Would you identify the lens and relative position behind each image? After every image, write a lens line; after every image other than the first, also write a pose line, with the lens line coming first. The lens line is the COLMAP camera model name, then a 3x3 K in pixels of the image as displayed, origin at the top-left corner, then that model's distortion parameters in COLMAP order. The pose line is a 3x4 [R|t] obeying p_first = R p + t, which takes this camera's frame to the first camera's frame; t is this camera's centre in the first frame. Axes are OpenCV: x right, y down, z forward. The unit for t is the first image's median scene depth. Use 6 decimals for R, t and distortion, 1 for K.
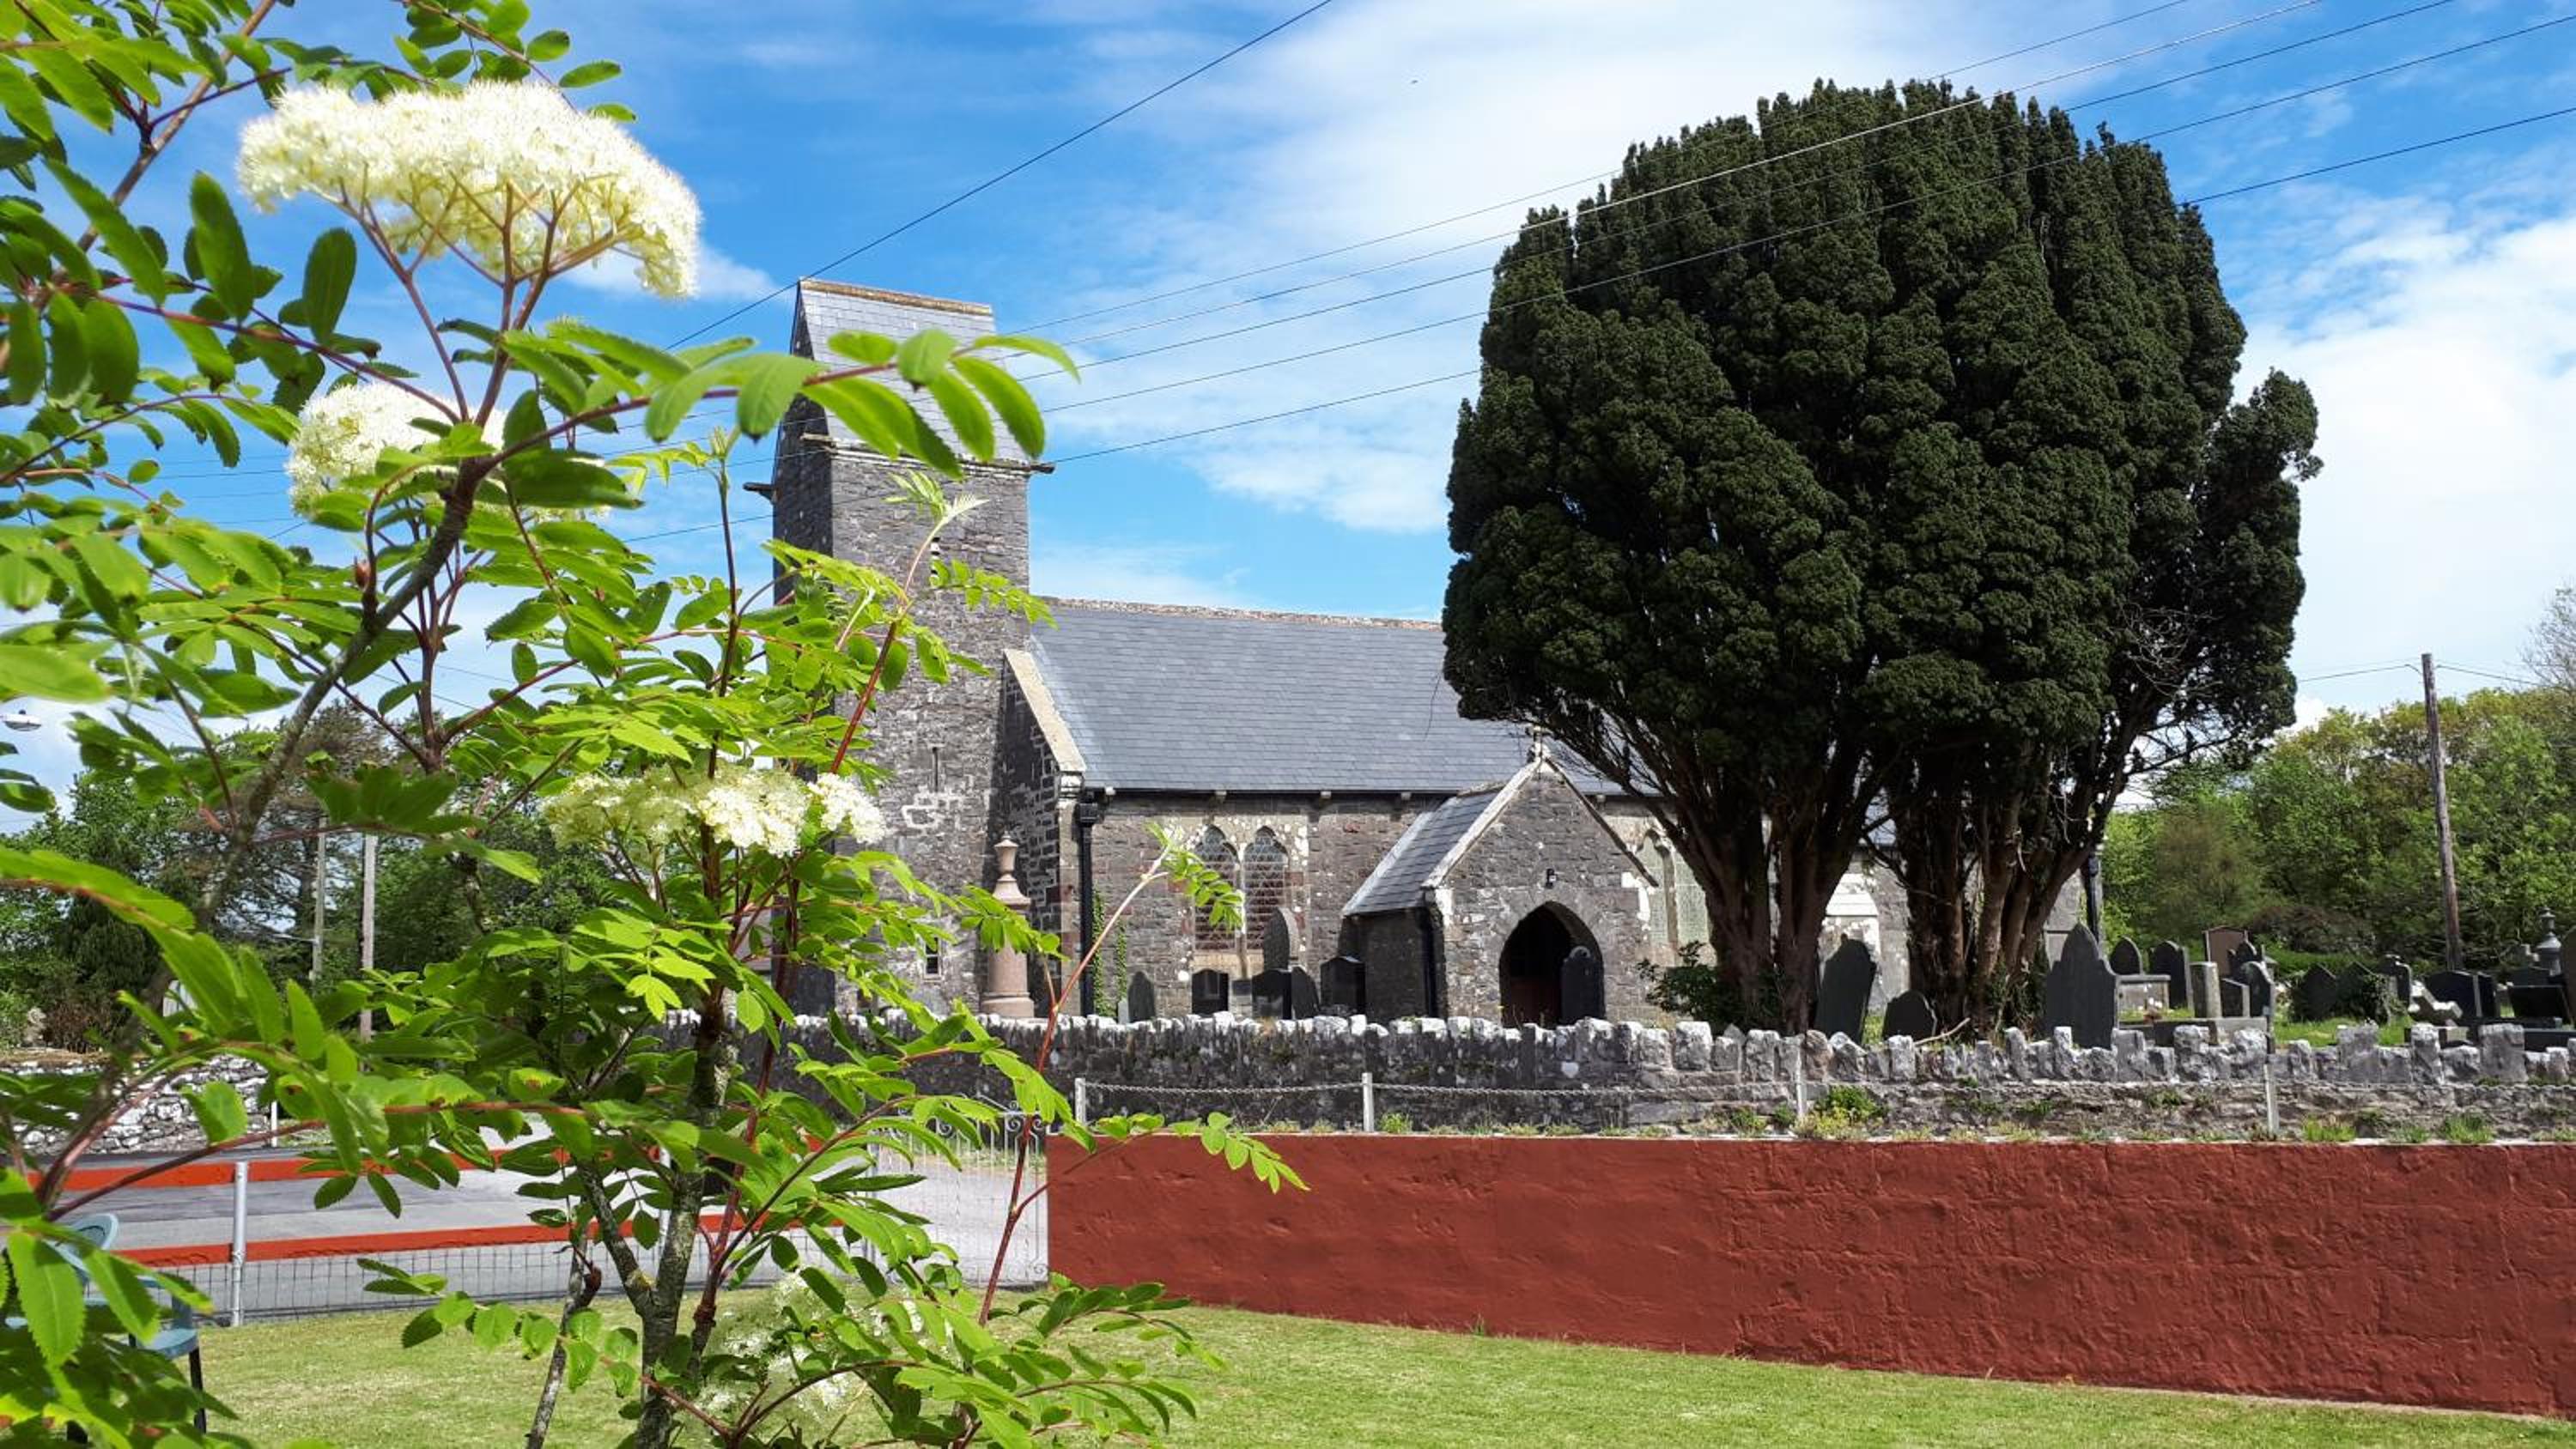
lens RADIAL K [[2053.4, 0, 1290.3], [0, 2053.4, 755.0], [0, 0, 1]] dist [0.097724, -0.231136]
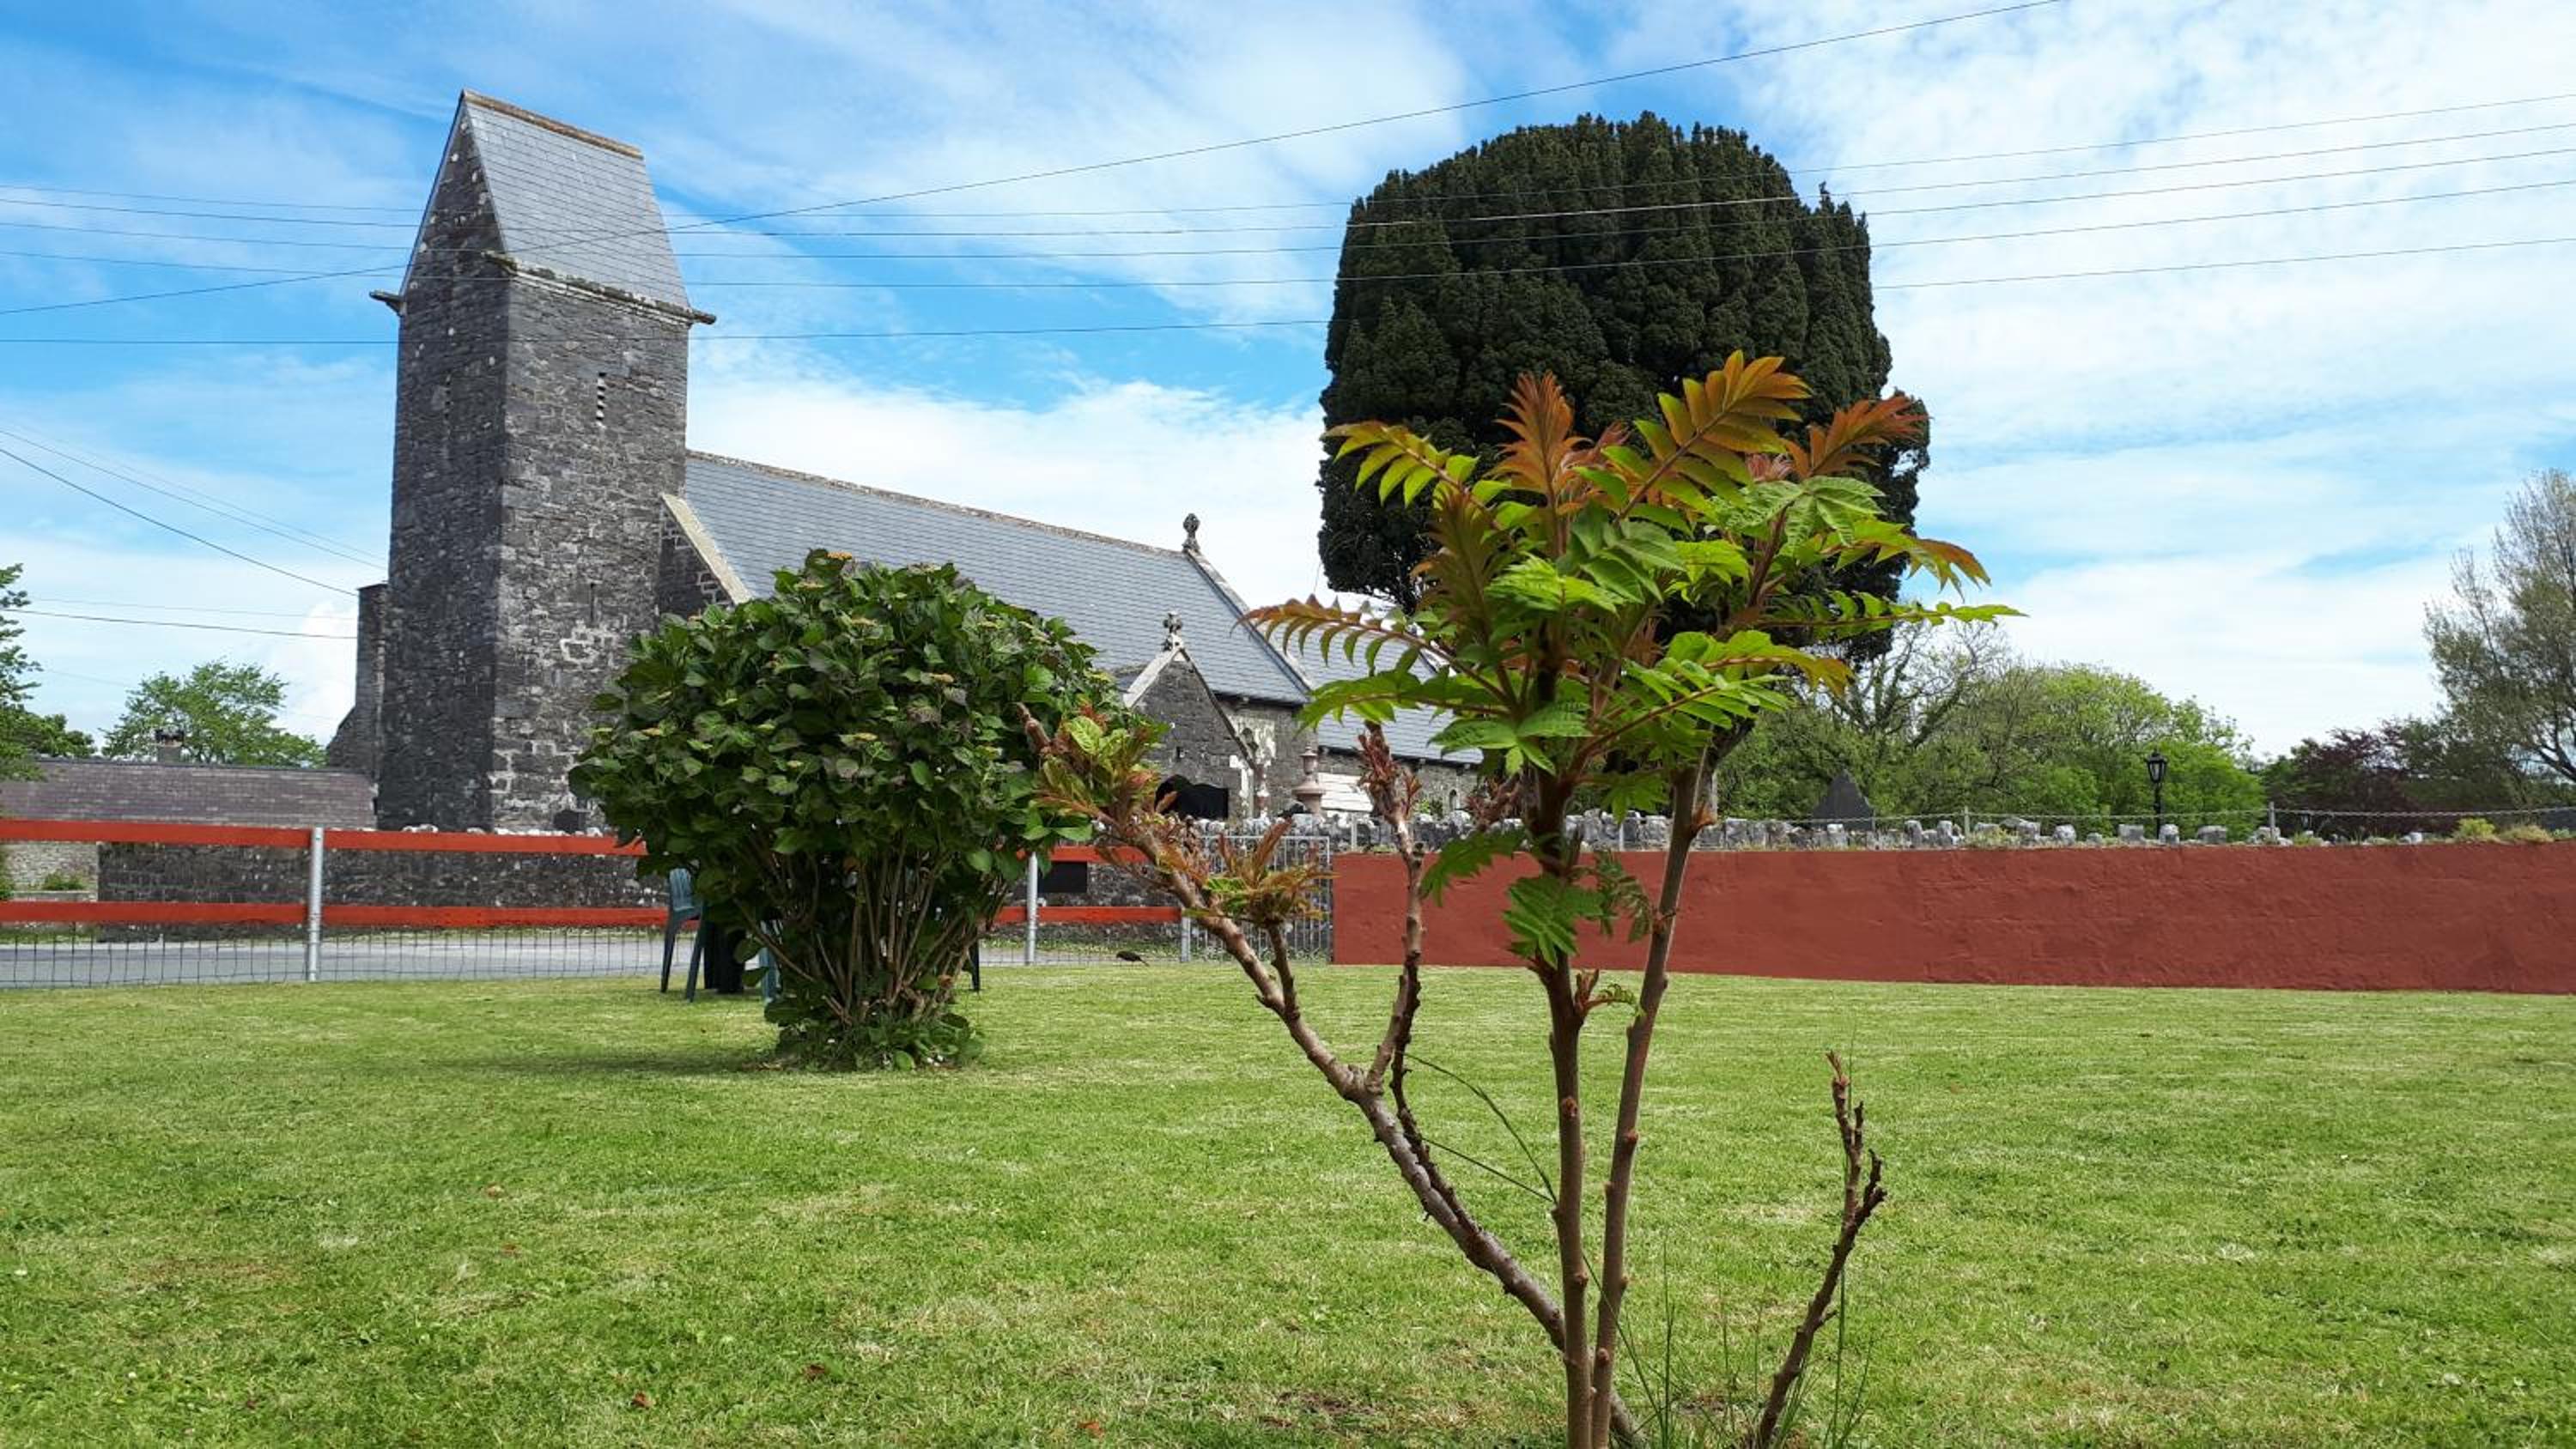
lens RADIAL K [[2062.7, 0, 1314.8], [0, 2062.7, 748.9], [0, 0, 1]] dist [0.189710, -0.550710]
pose [[0.920172, 0.067502, 0.385652, -0.402400], [-0.076974, 0.996991, 0.009154, 0.068023], [-0.383874, -0.038108, 0.922599, -0.118452]]
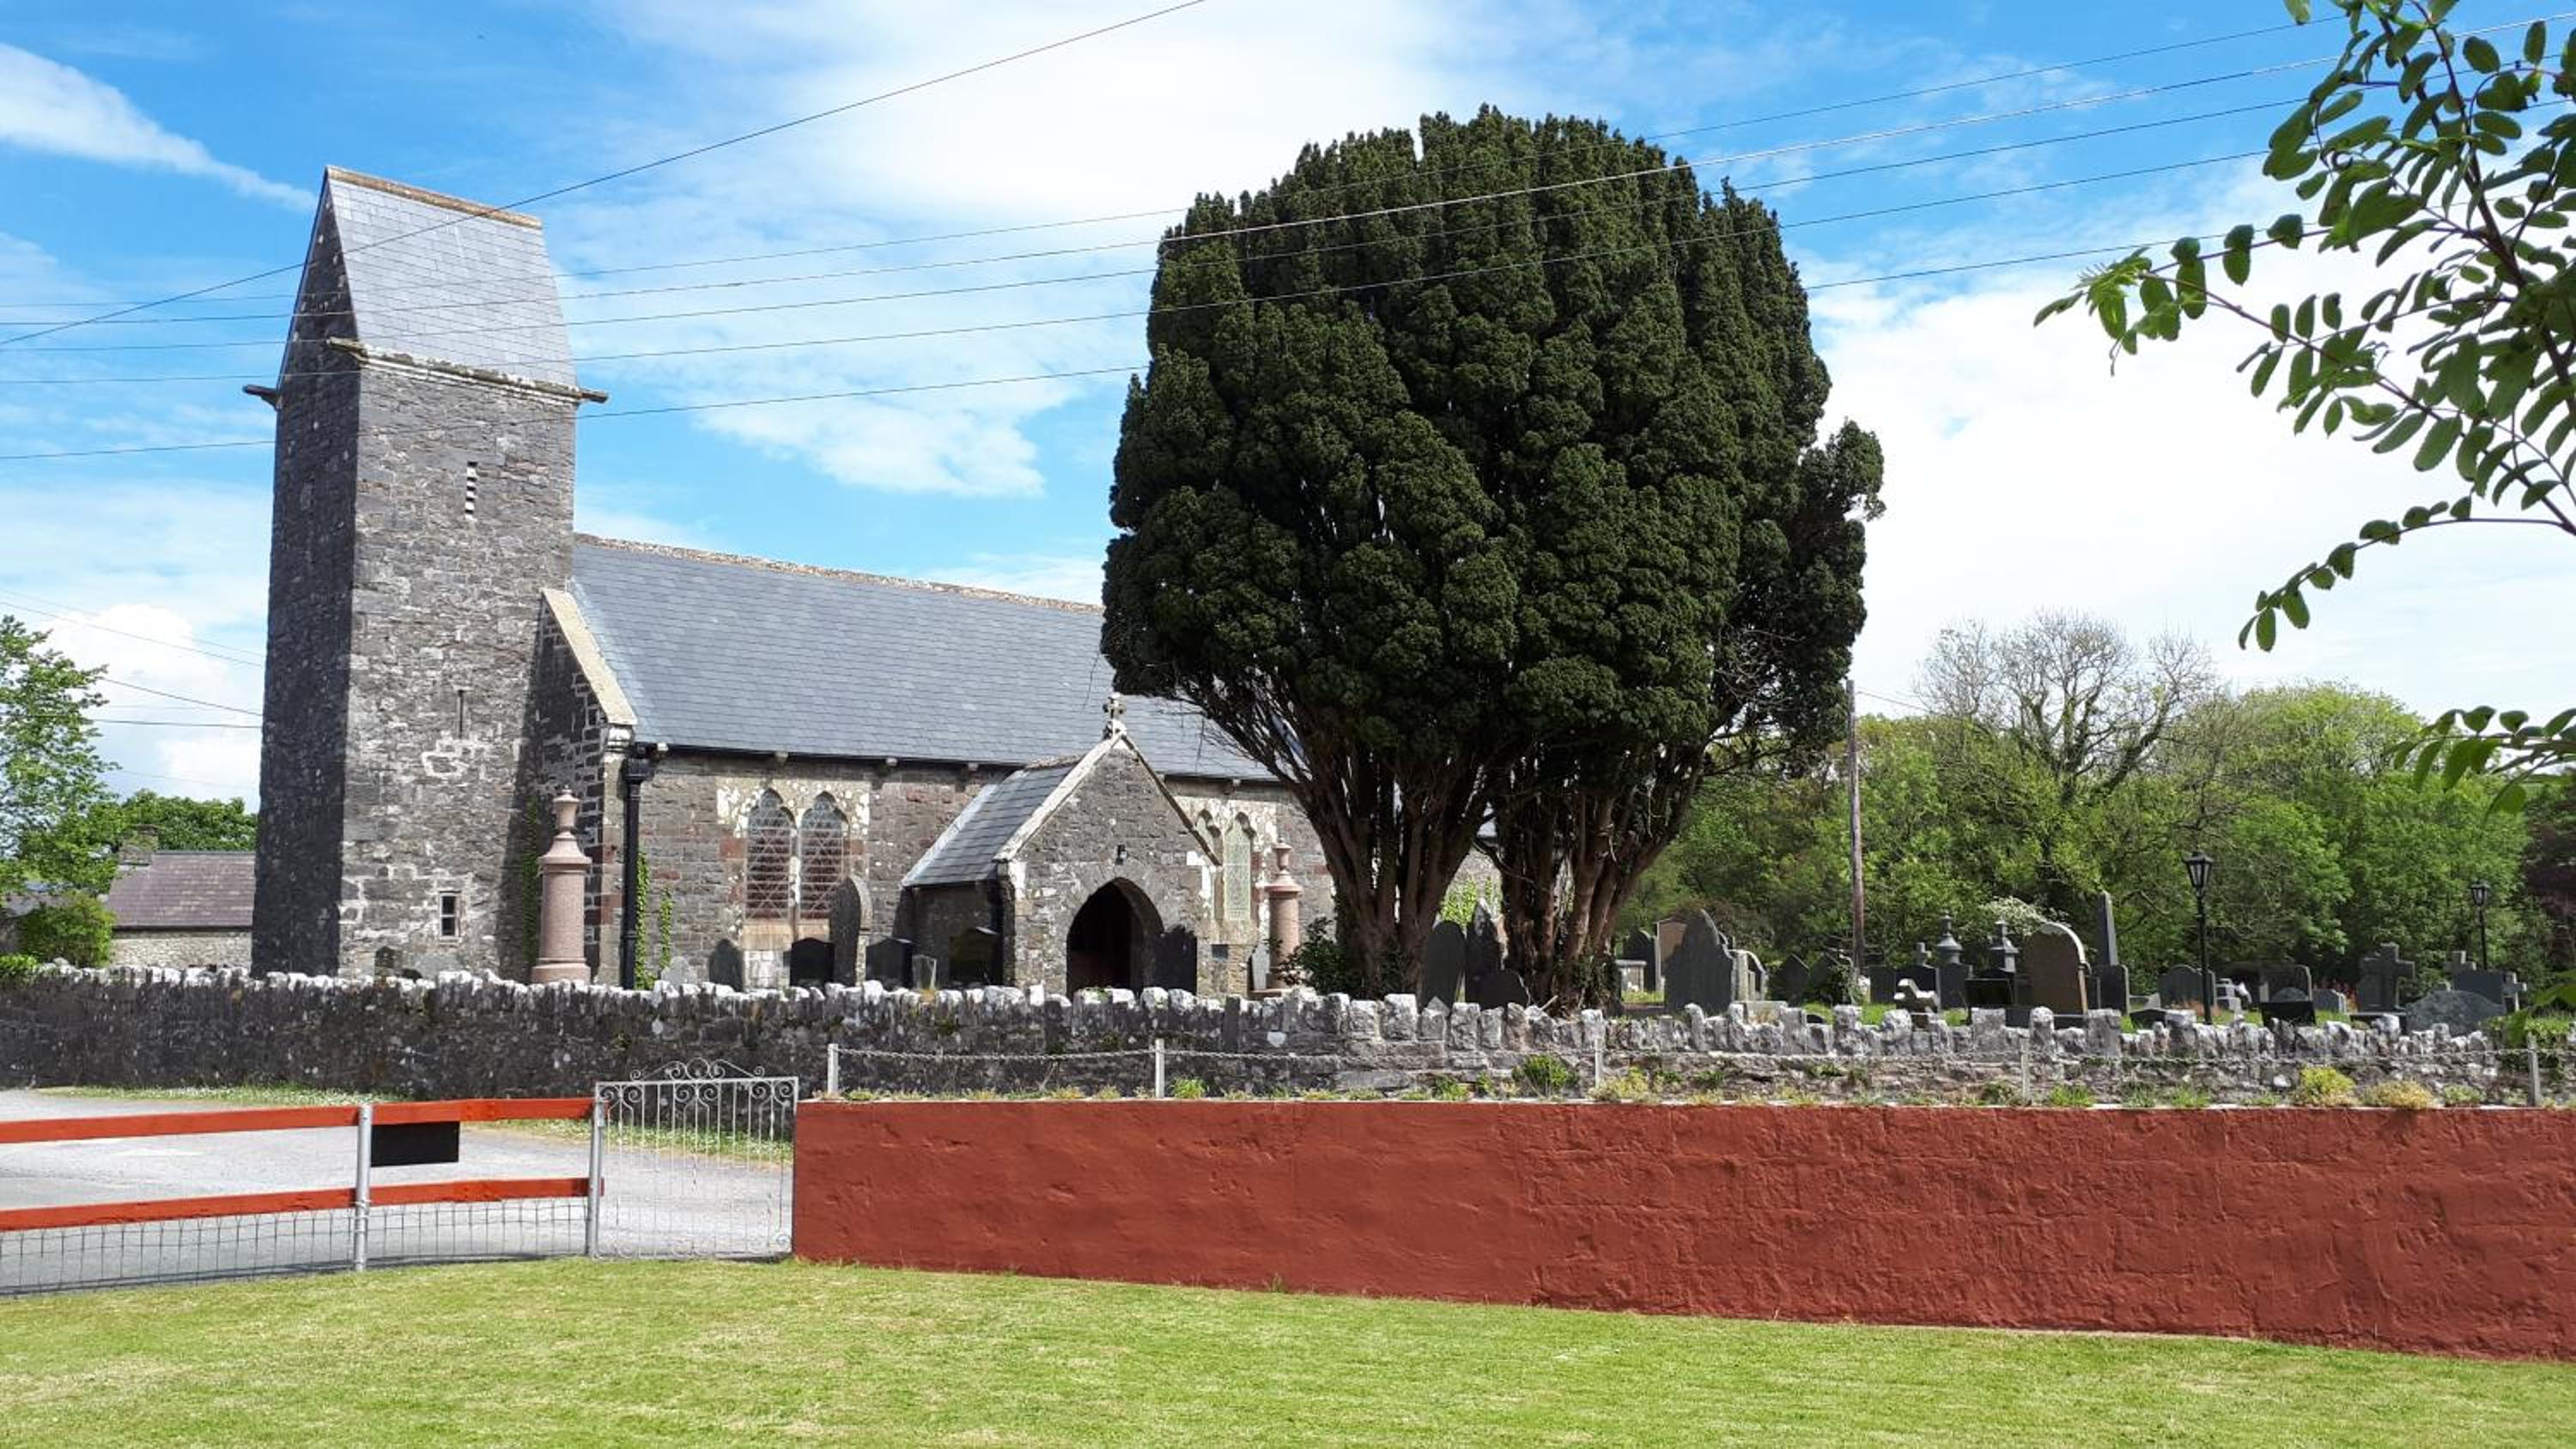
lens RADIAL K [[2062.7, 0, 1314.8], [0, 2062.7, 748.9], [0, 0, 1]] dist [0.189710, -0.550710]
pose [[0.961302, 0.048096, 0.271266, -0.100768], [-0.050330, 0.998732, 0.001279, 0.003650], [-0.270860, -0.014882, 0.962504, -0.001661]]
